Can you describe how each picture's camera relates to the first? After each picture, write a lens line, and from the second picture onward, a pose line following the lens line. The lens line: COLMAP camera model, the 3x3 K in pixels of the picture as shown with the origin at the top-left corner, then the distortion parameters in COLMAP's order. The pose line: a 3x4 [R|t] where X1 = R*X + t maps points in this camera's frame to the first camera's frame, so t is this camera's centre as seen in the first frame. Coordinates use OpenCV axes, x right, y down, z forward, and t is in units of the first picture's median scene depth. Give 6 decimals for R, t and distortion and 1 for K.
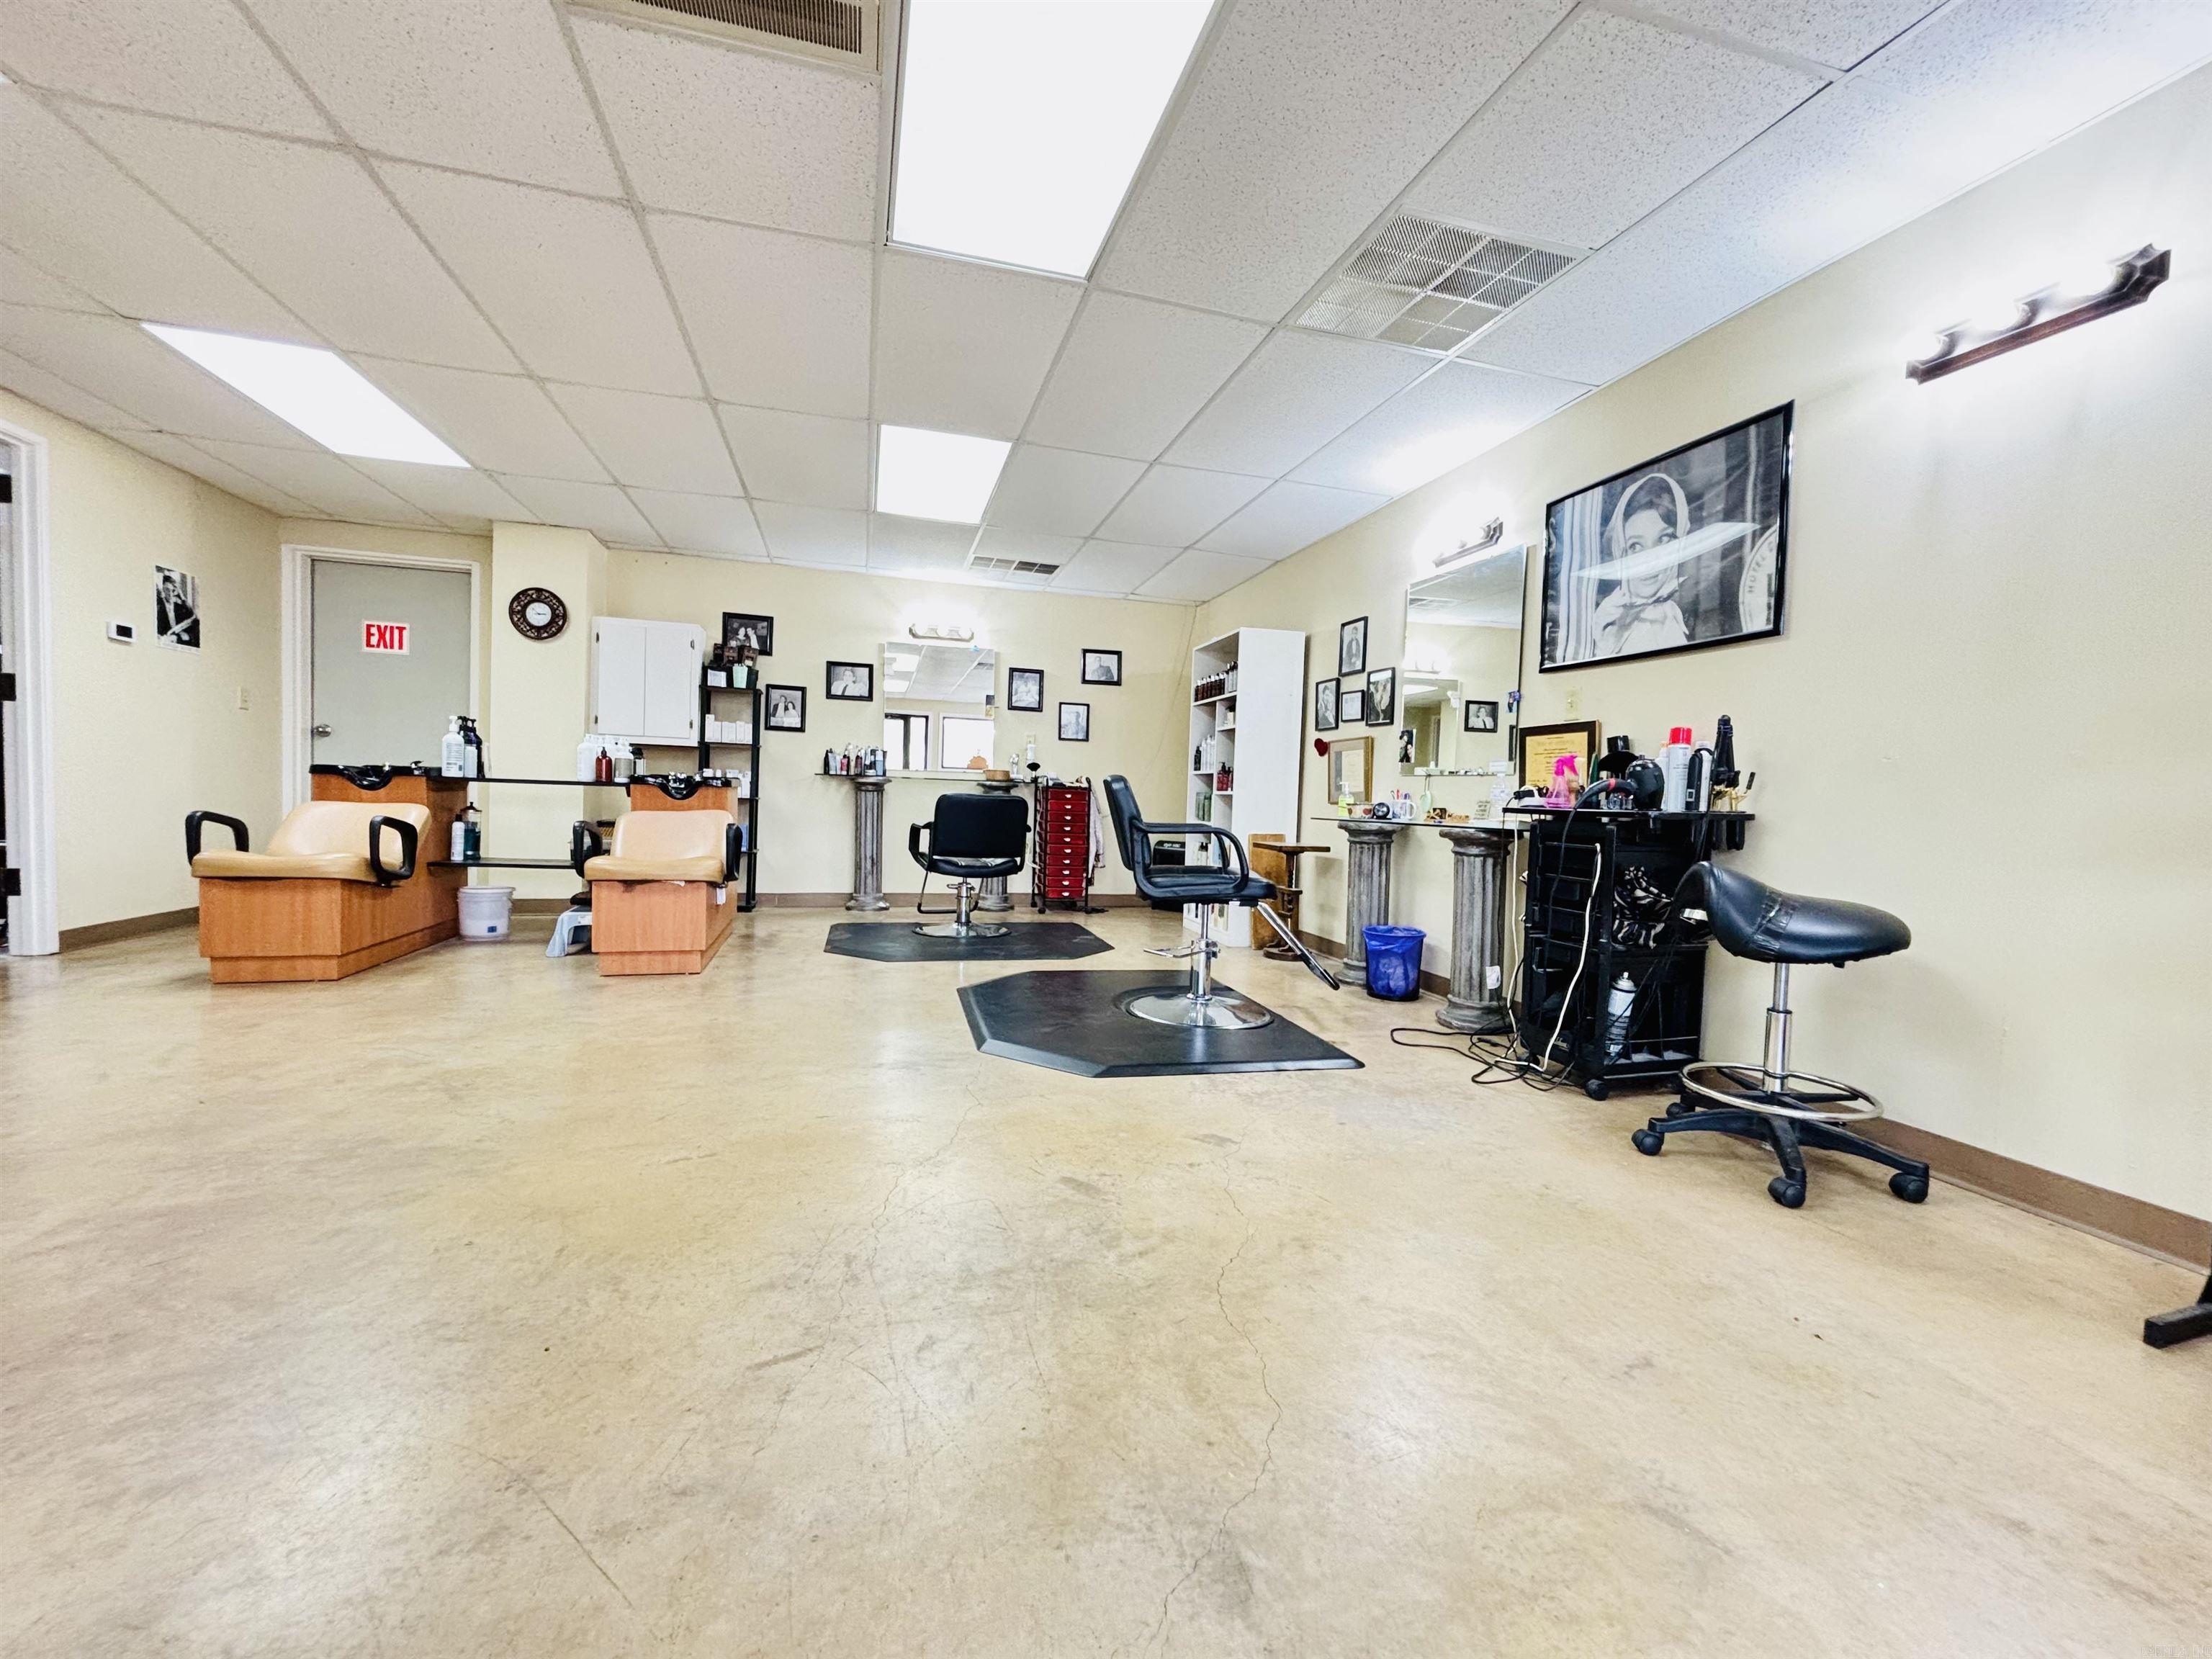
lens RADIAL K [[888.9, 0, 1107.5], [0, 888.9, 826.1], [0, 0, 1]] dist [-0.005620, 0.000286]
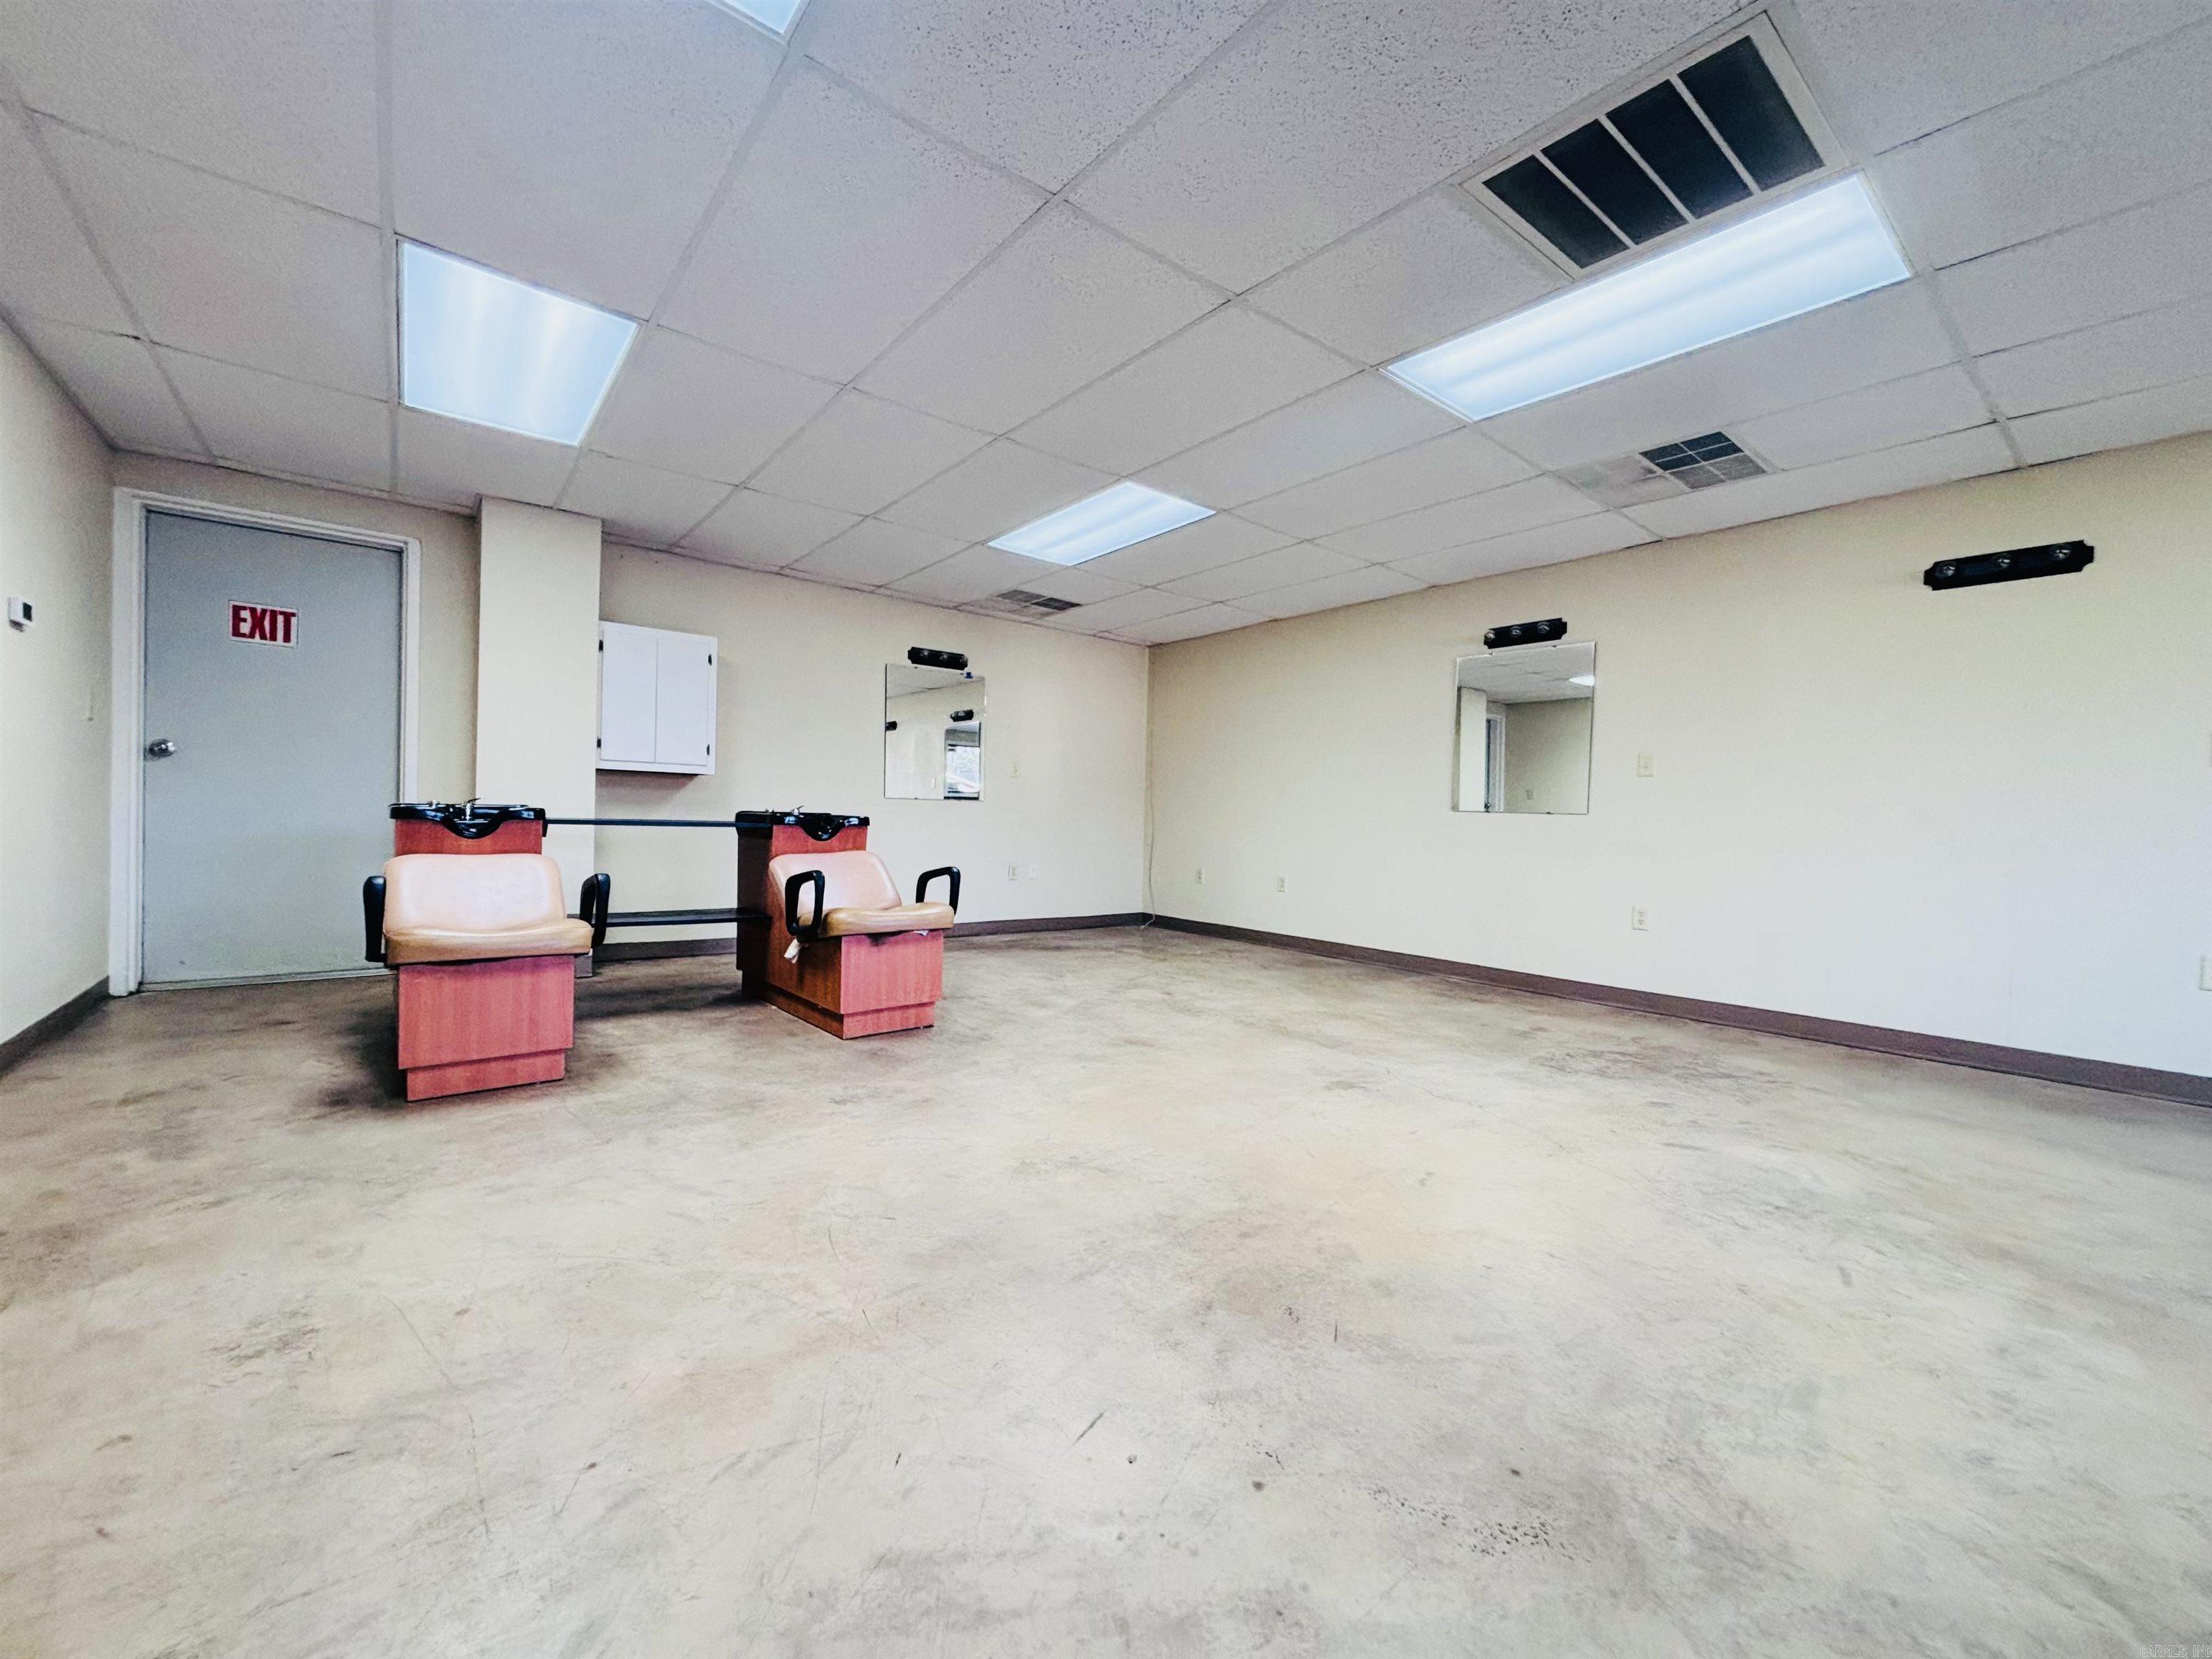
lens RADIAL K [[888.9, 0, 1106.7], [0, 888.9, 829.3], [0, 0, 1]] dist [-0.005620, 0.000286]
pose [[0.921644, -0.014265, 0.387775, -1.307024], [0.015934, 0.999872, -0.001089, -0.082136], [-0.387710, 0.007183, 0.921753, 0.103693]]
